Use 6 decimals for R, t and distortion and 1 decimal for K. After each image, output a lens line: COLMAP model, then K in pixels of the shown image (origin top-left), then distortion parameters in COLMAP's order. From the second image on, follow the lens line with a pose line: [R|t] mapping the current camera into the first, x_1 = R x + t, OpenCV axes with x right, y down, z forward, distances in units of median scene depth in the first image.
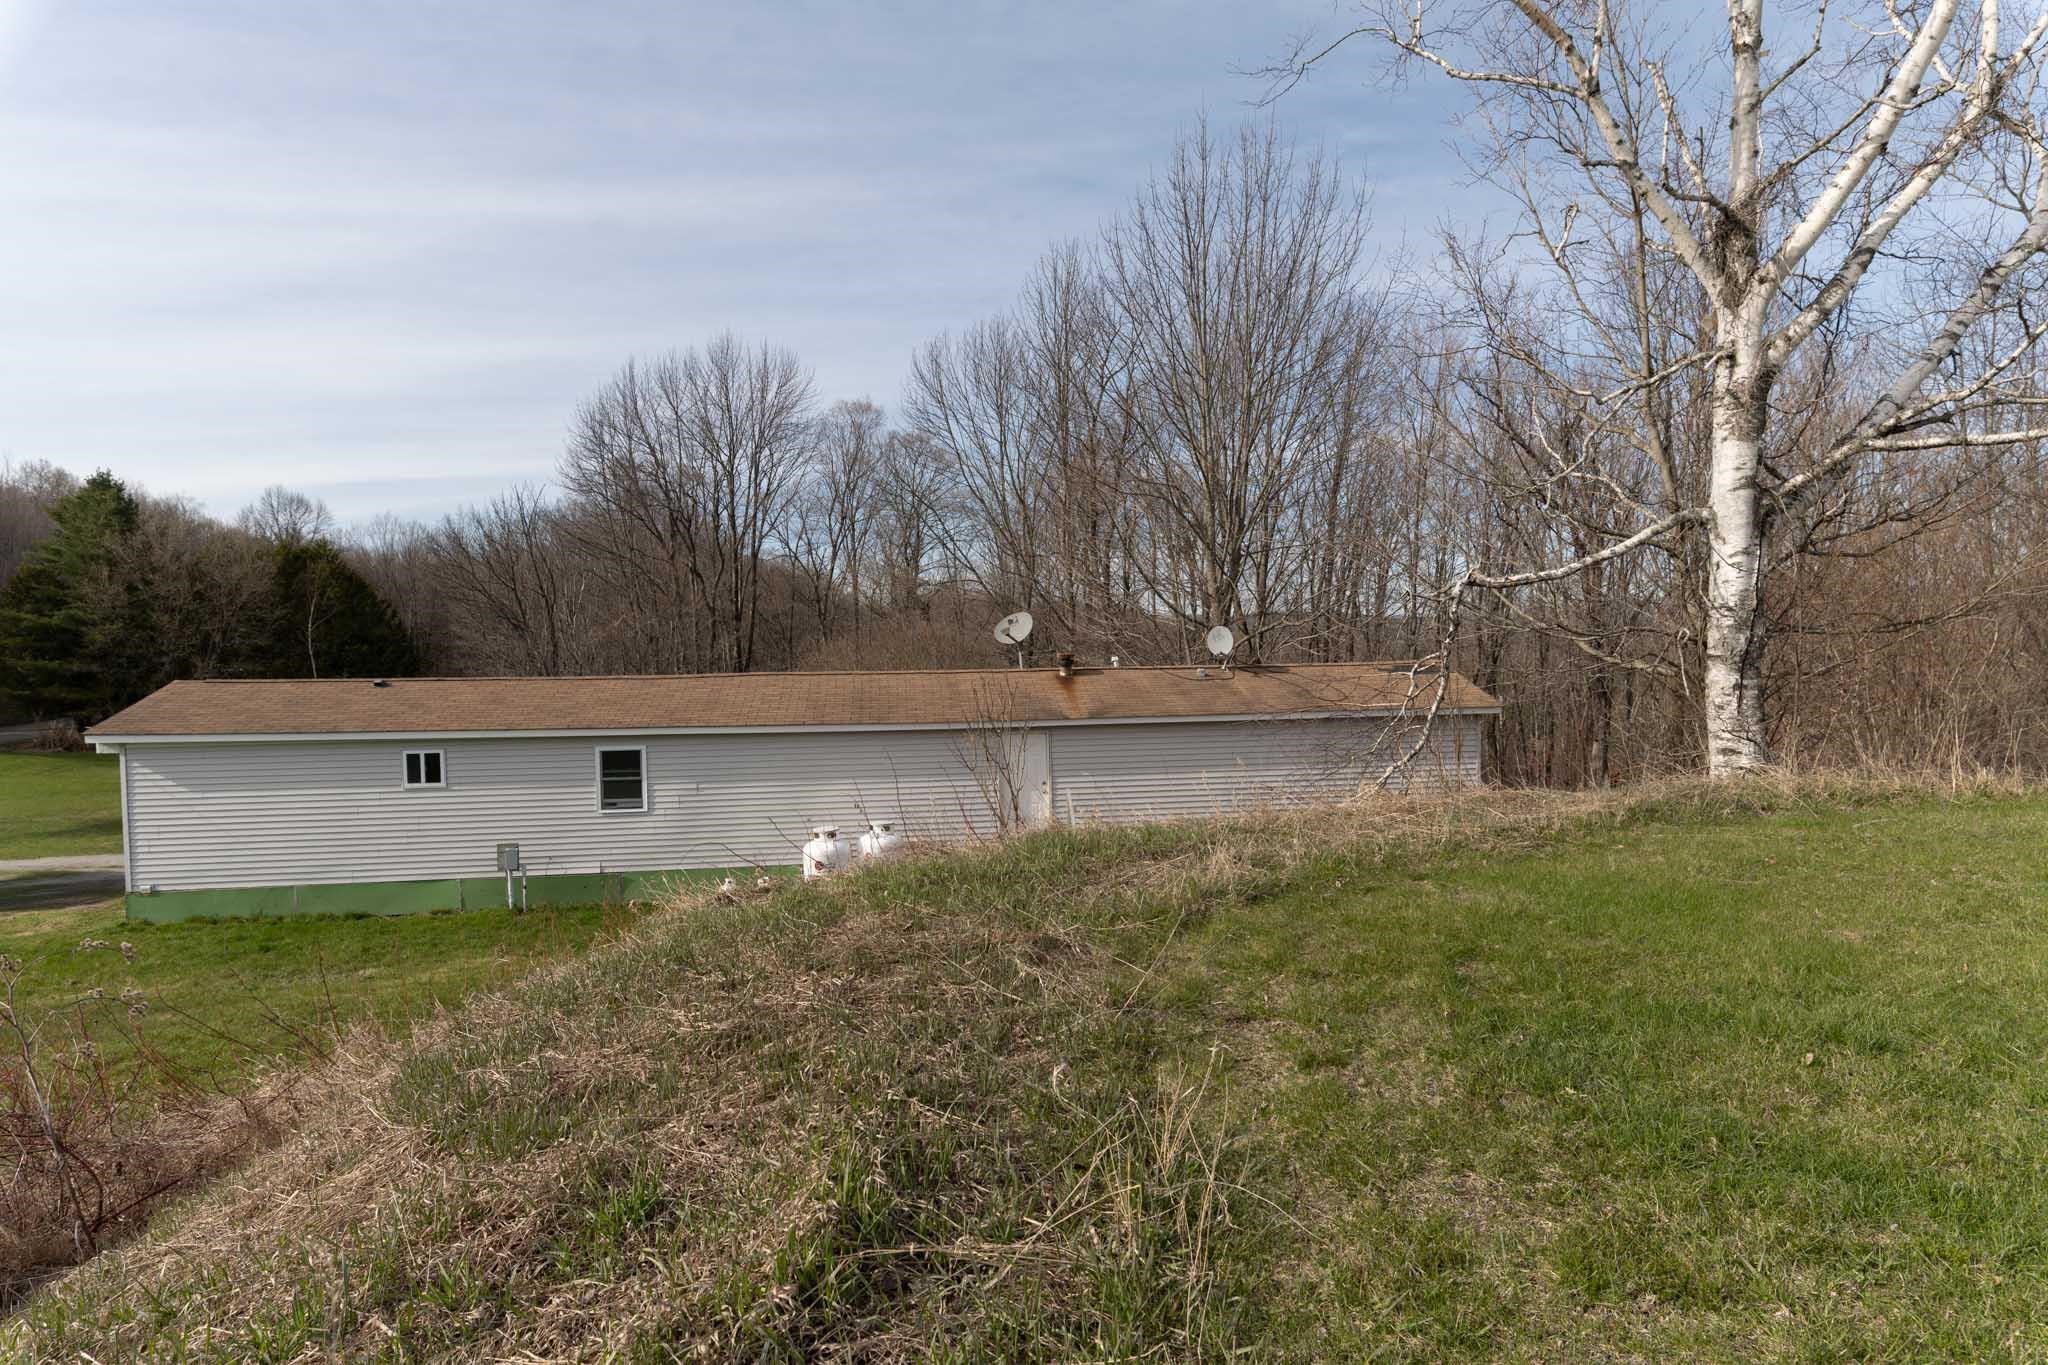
lens RADIAL K [[1146.4, 0, 1019.1], [0, 1146.4, 678.1], [0, 0, 1]] dist [0.011102, -0.007459]
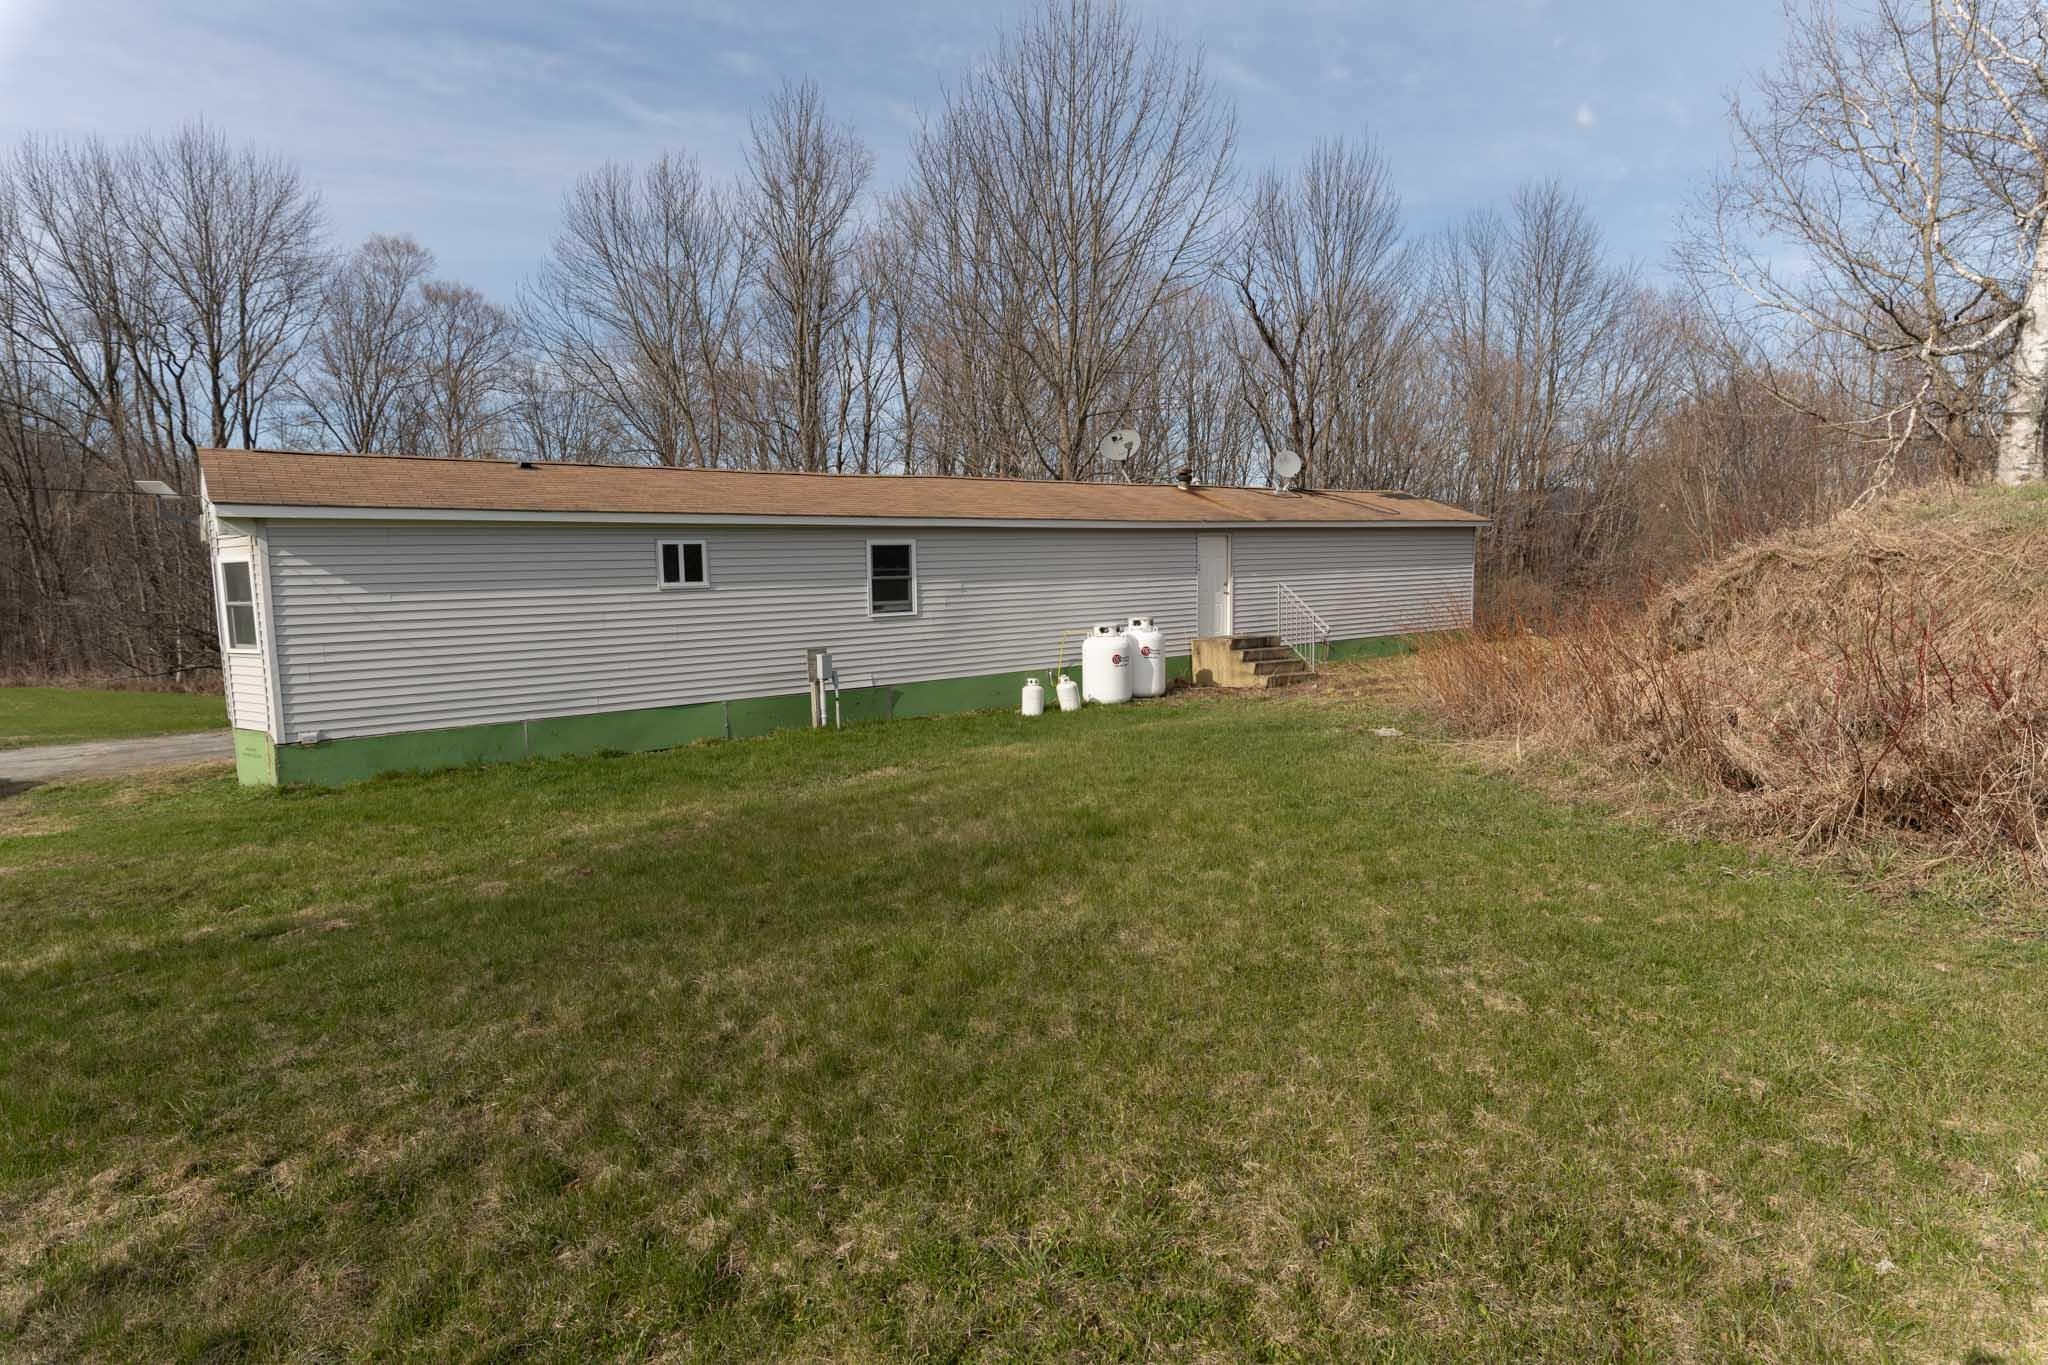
lens RADIAL K [[1146.4, 0, 1020.9], [0, 1146.4, 682.9], [0, 0, 1]] dist [0.011102, -0.007459]
pose [[0.859803, -0.055997, 0.507546, -0.721716], [0.024614, 0.997358, 0.068340, 0.112160], [-0.510032, -0.046266, 0.858910, 0.199931]]
